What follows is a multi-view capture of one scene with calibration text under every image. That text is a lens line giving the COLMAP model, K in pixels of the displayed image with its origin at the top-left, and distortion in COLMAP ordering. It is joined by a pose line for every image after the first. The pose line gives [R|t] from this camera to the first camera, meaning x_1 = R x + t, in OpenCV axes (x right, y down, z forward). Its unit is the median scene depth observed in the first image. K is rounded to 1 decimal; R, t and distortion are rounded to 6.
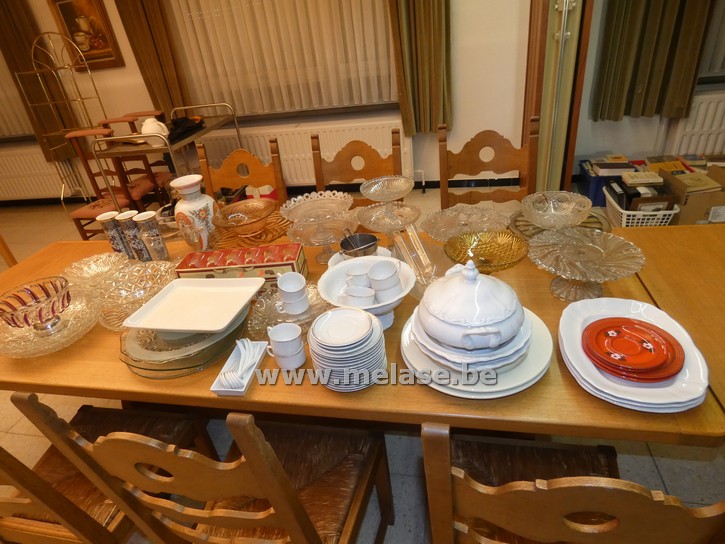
lens RADIAL K [[434.2, 0, 361.5], [0, 434.2, 270.5], [0, 0, 1]] dist [-0.009305, -0.000573]
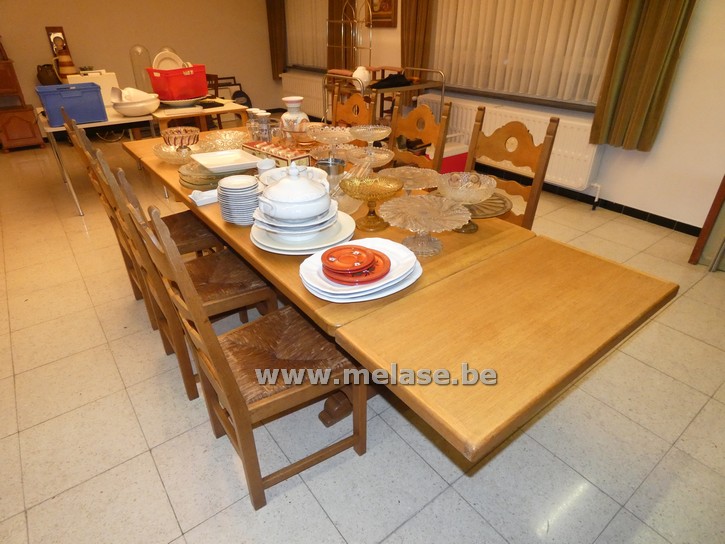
lens RADIAL K [[434.2, 0, 364.0], [0, 434.2, 271.8], [0, 0, 1]] dist [-0.009305, -0.000573]
pose [[0.745221, 0.428056, -0.511286, 0.321229], [-0.410385, 0.898763, 0.154303, -0.003114], [0.525575, 0.094835, 0.845445, -0.020568]]
